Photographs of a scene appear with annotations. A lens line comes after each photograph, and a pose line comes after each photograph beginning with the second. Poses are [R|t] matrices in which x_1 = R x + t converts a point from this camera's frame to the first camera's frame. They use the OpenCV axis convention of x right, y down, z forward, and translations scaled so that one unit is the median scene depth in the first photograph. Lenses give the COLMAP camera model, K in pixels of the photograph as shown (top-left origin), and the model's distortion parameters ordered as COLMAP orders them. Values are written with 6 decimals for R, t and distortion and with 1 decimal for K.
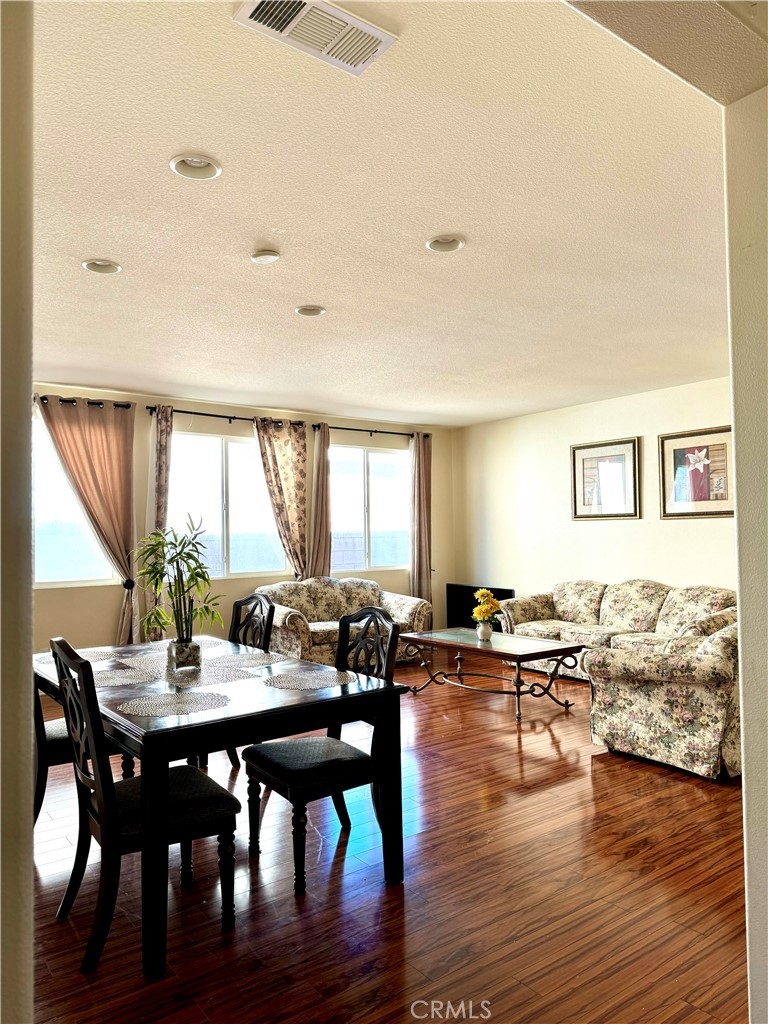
lens RADIAL K [[703.5, 0, 388.2], [0, 703.5, 511.4], [0, 0, 1]] dist [0.029632, -0.001576]
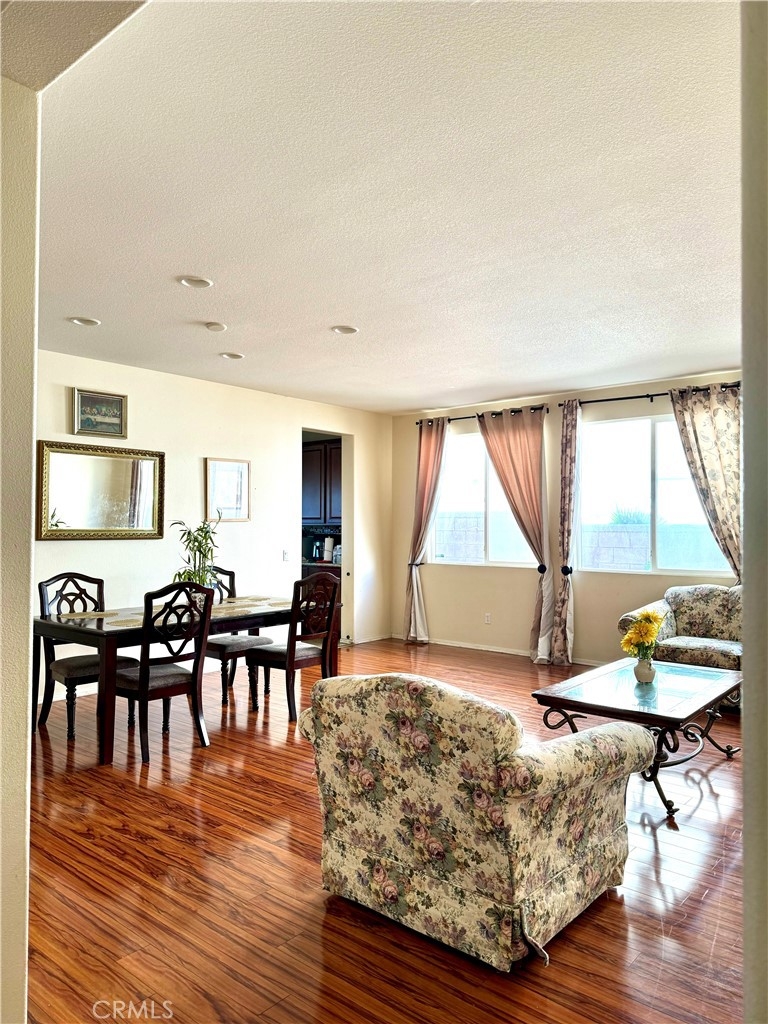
lens RADIAL K [[703.5, 0, 388.2], [0, 703.5, 511.4], [0, 0, 1]] dist [0.029632, -0.001576]
pose [[0.207631, -0.007021, -0.978182, 0.677178], [0.023085, 0.999731, -0.002276, 0.010406], [0.977935, -0.022108, 0.207738, 0.548439]]
